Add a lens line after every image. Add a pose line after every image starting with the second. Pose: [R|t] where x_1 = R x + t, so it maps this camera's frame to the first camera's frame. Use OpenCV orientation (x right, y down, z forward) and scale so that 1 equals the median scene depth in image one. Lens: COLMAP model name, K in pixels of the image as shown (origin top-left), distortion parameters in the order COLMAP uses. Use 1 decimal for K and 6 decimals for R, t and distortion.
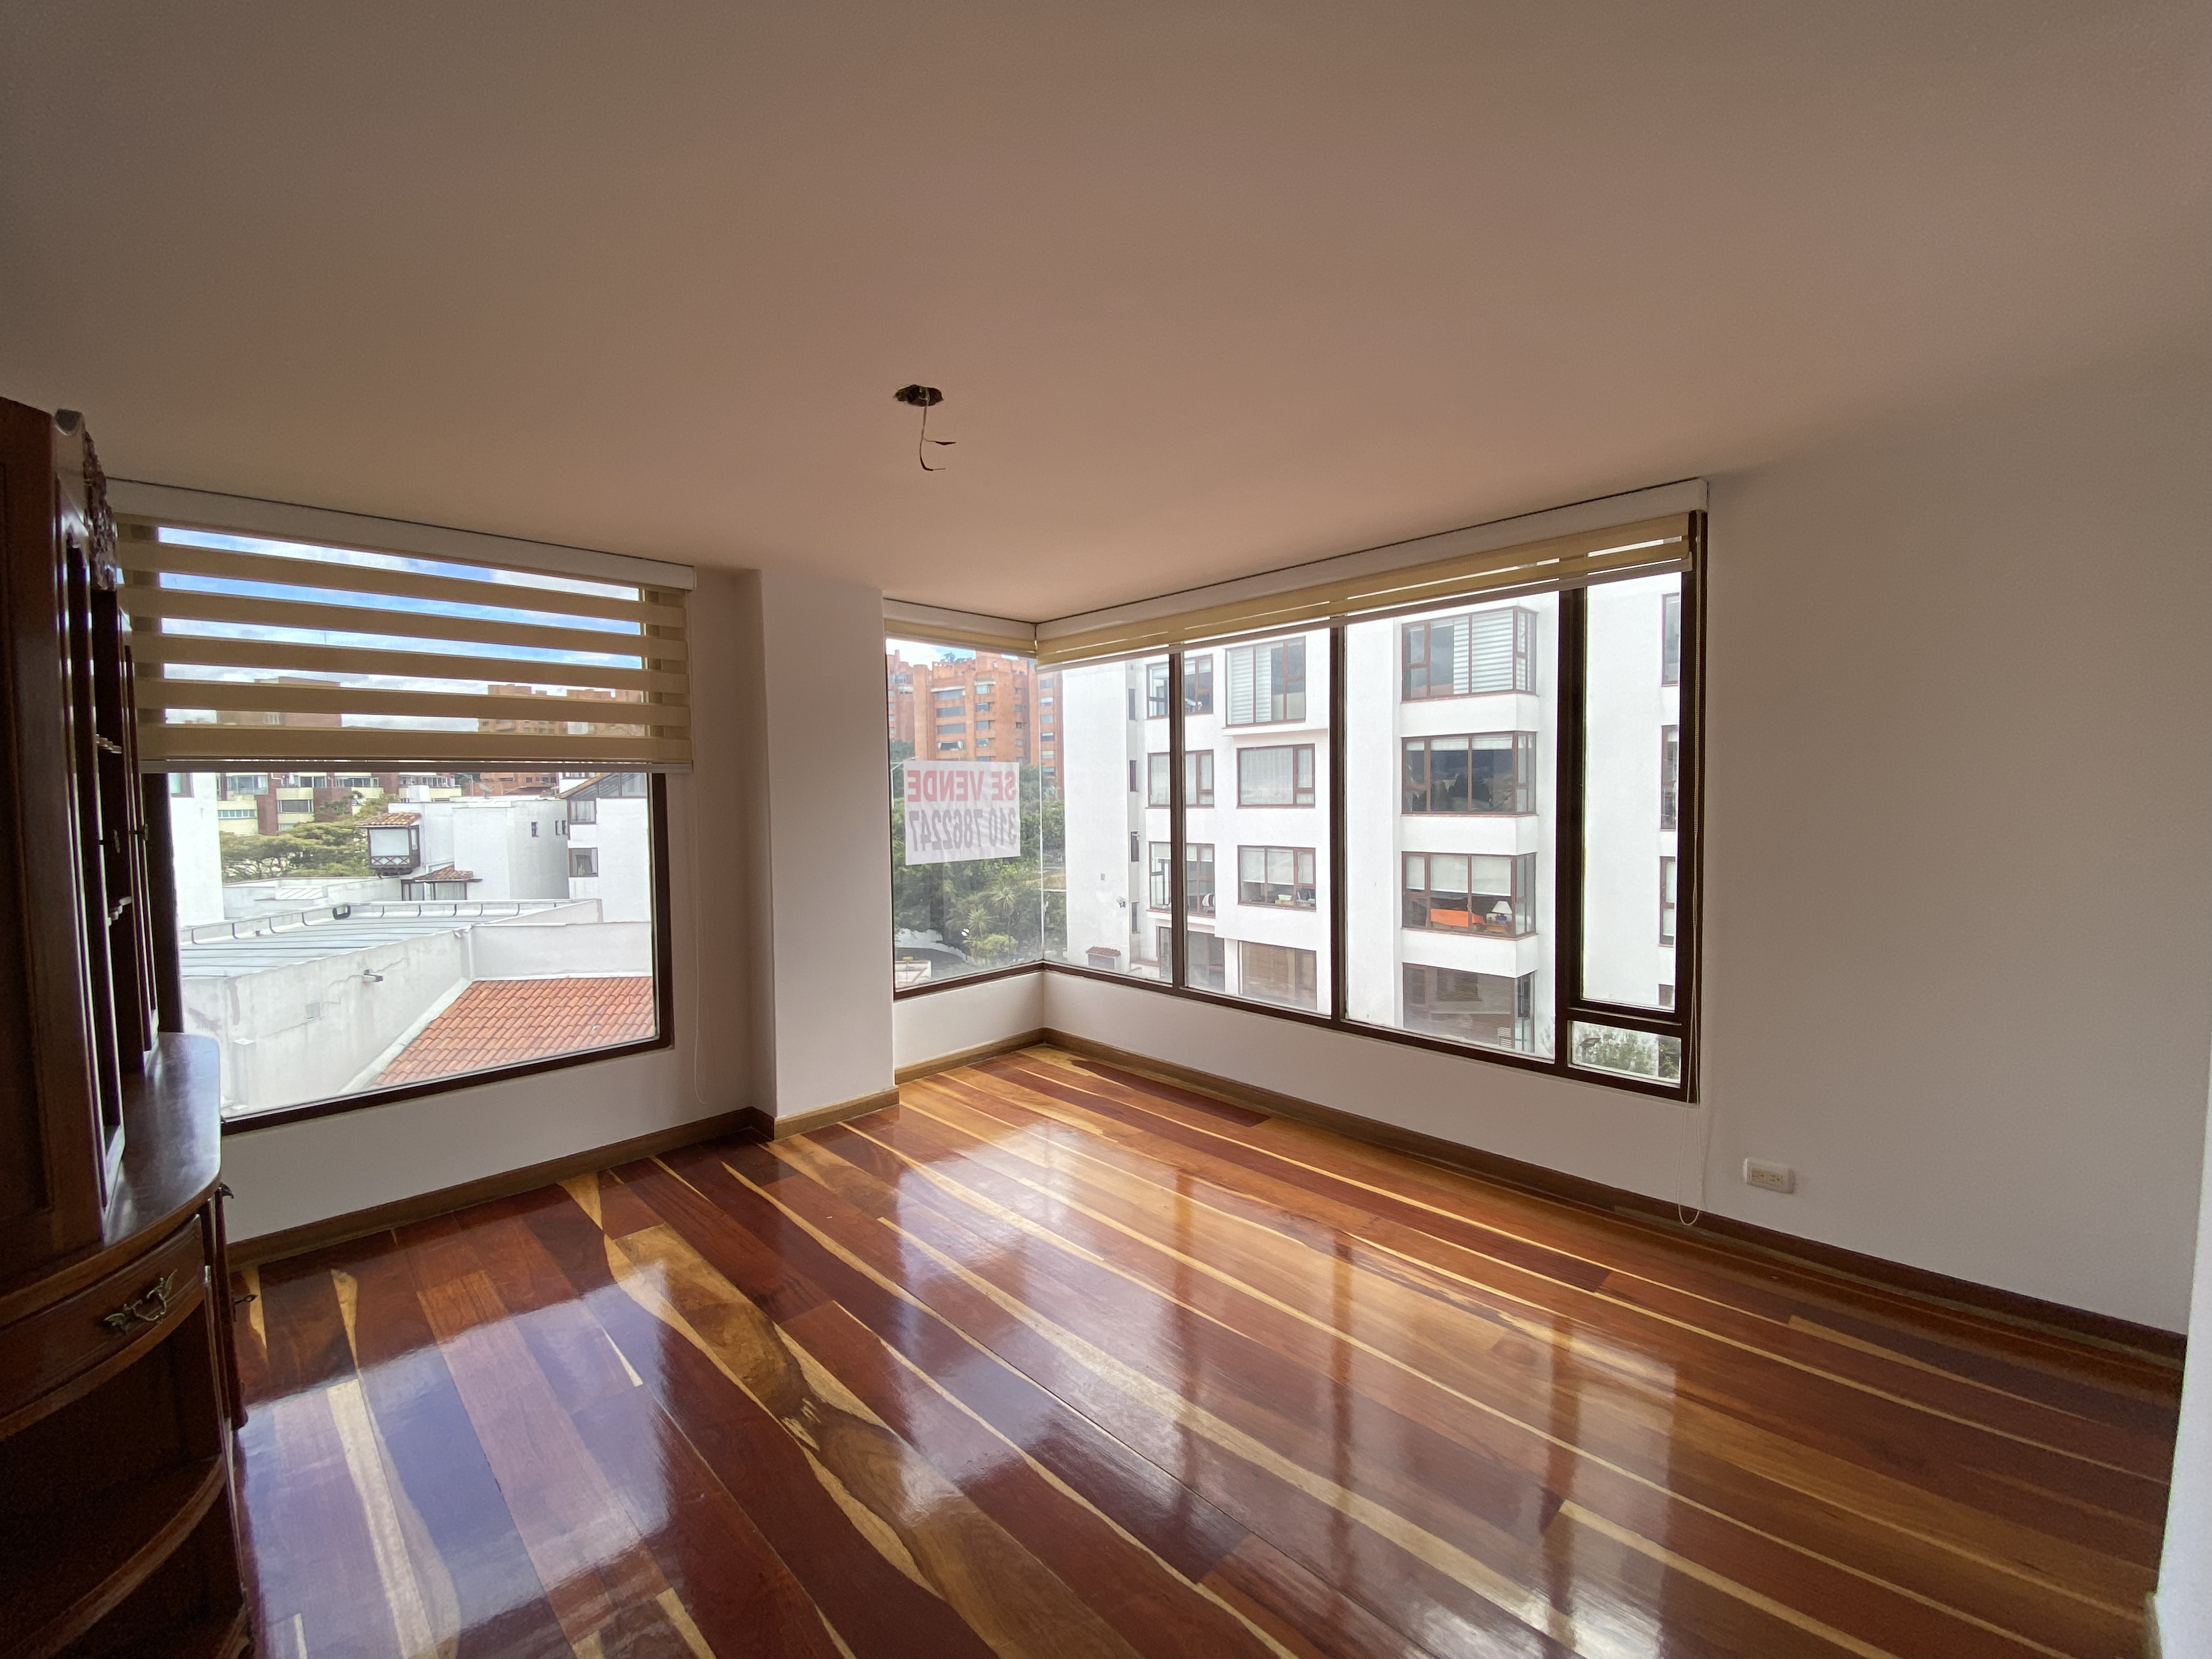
lens RADIAL K [[886.7, 0, 1098.2], [0, 886.7, 822.0], [0, 0, 1]] dist [0.000120, -0.014683]
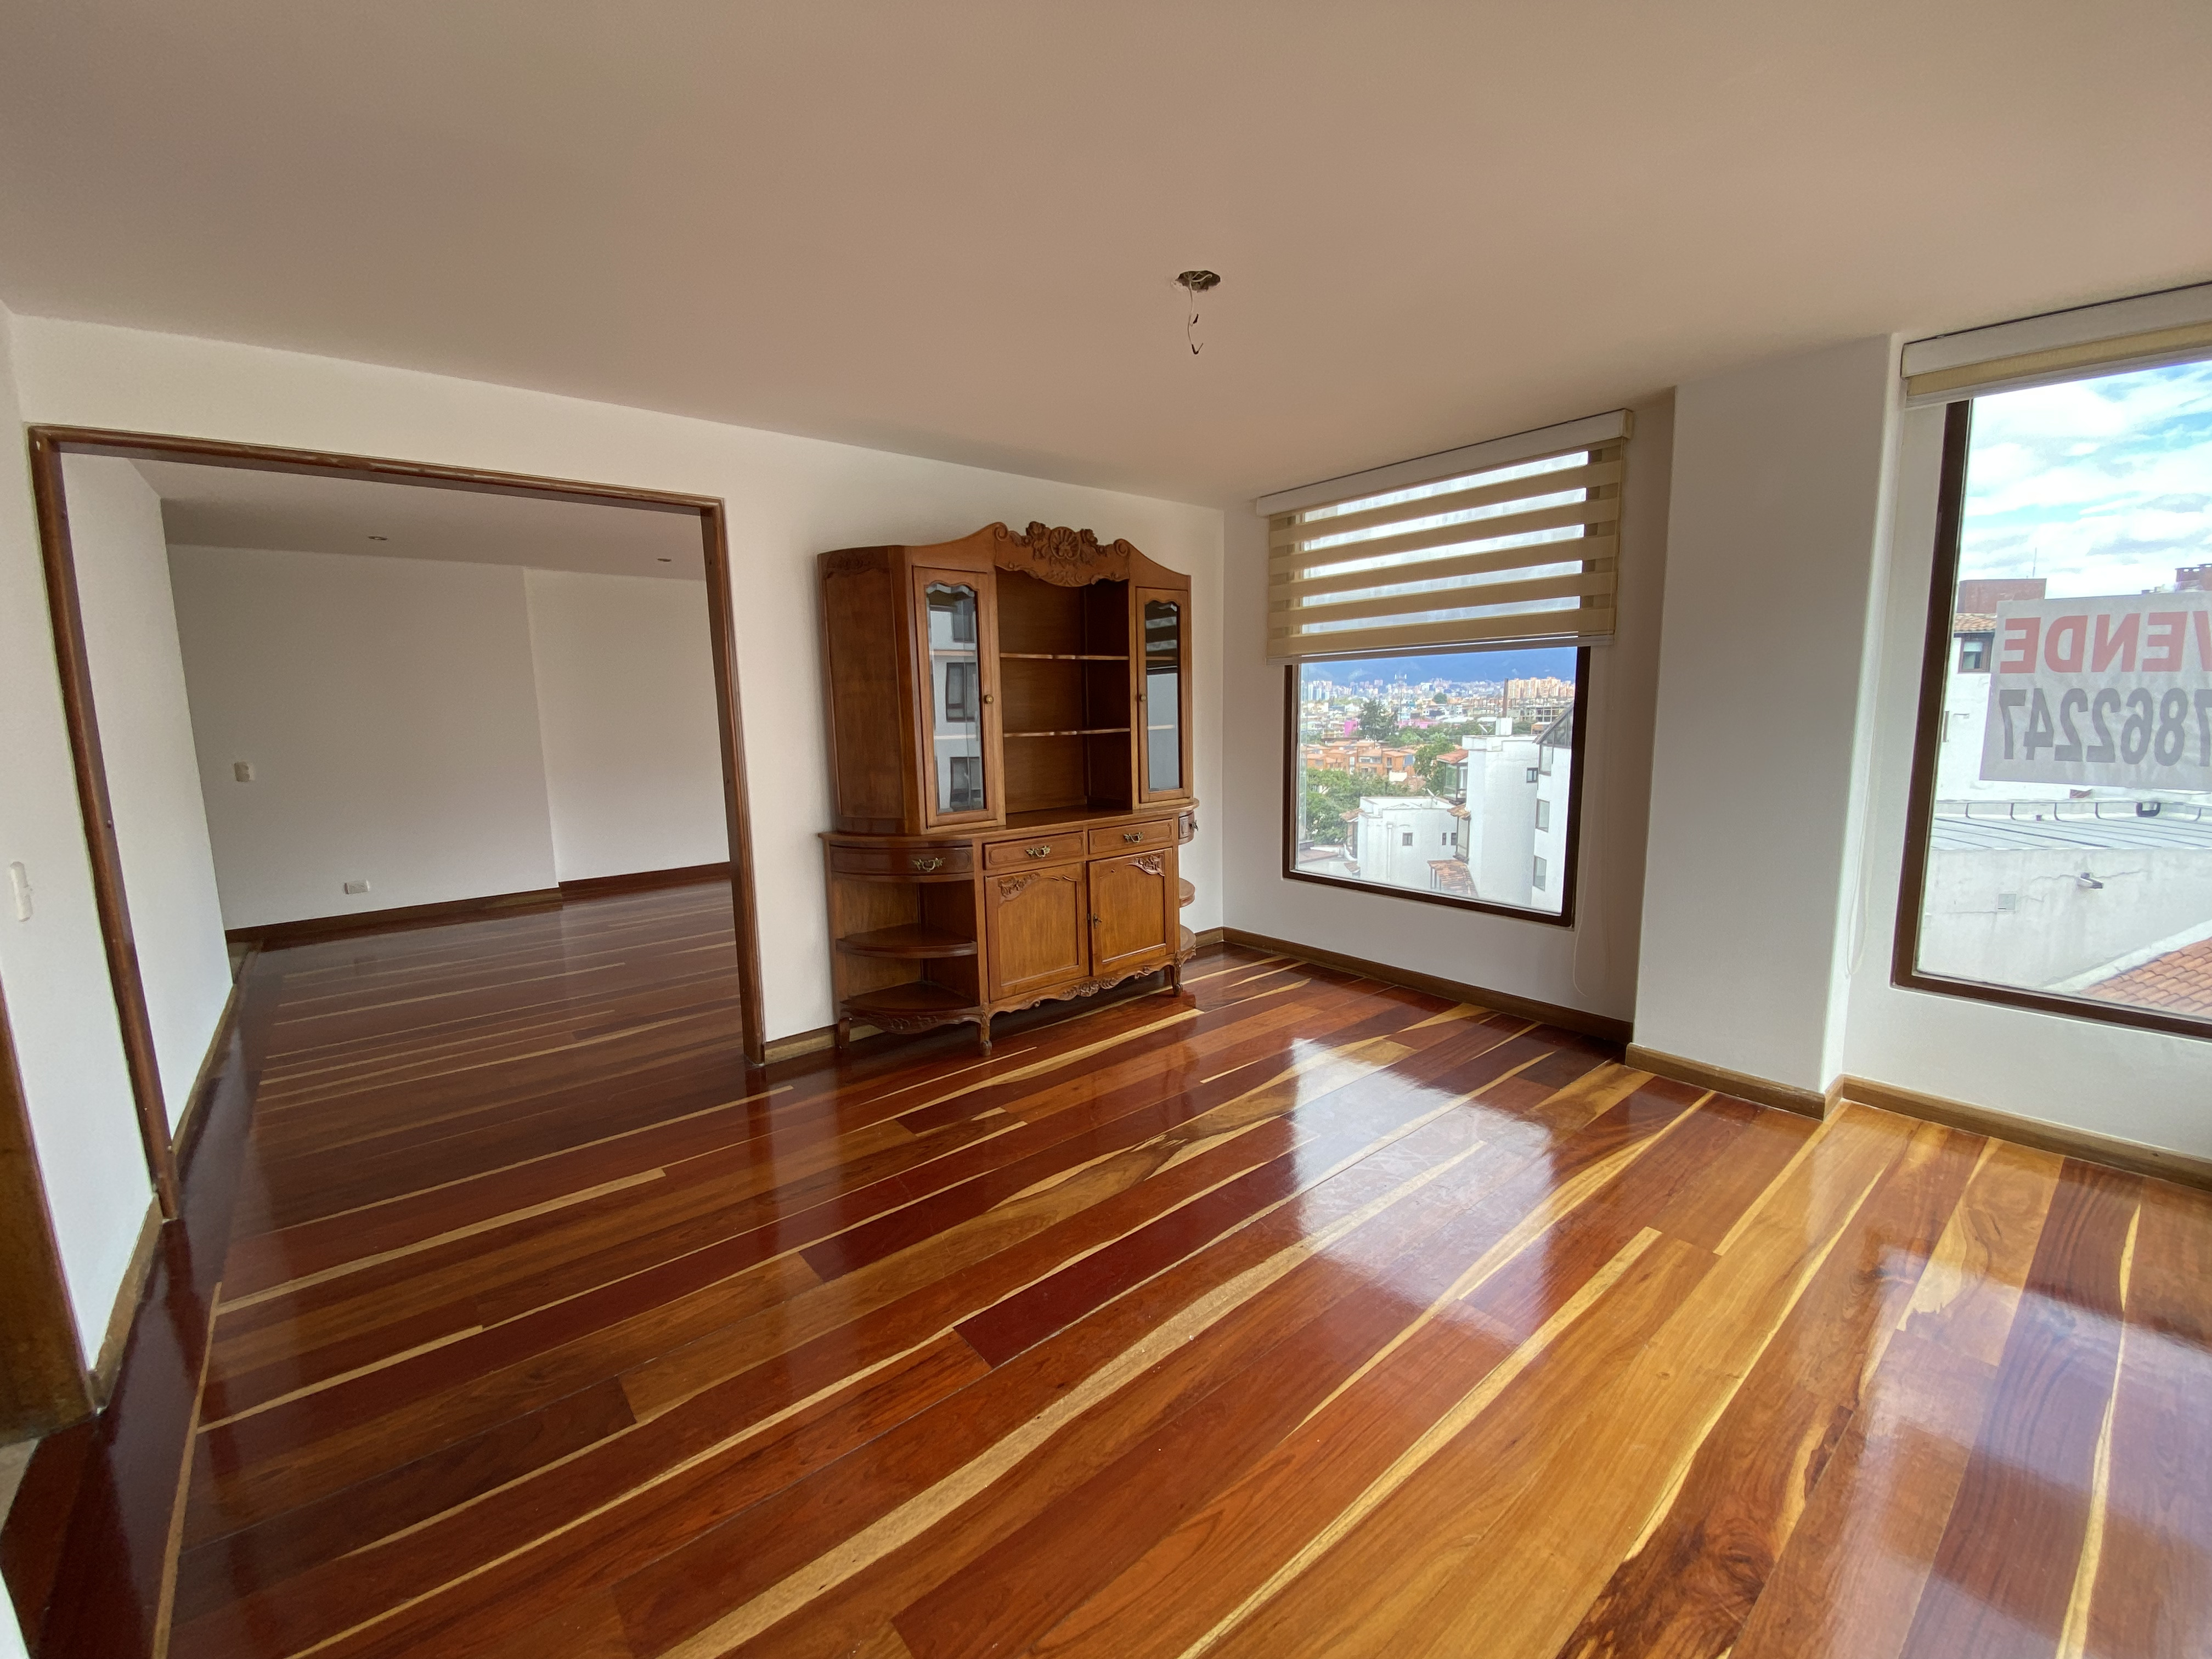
lens RADIAL K [[886.7, 0, 1098.2], [0, 886.7, 822.0], [0, 0, 1]] dist [0.000120, -0.014683]
pose [[-0.105485, 0.151905, -0.982750, 0.426844], [-0.011631, 0.988008, 0.153966, -0.007383], [0.994353, 0.027672, -0.102453, 0.466572]]
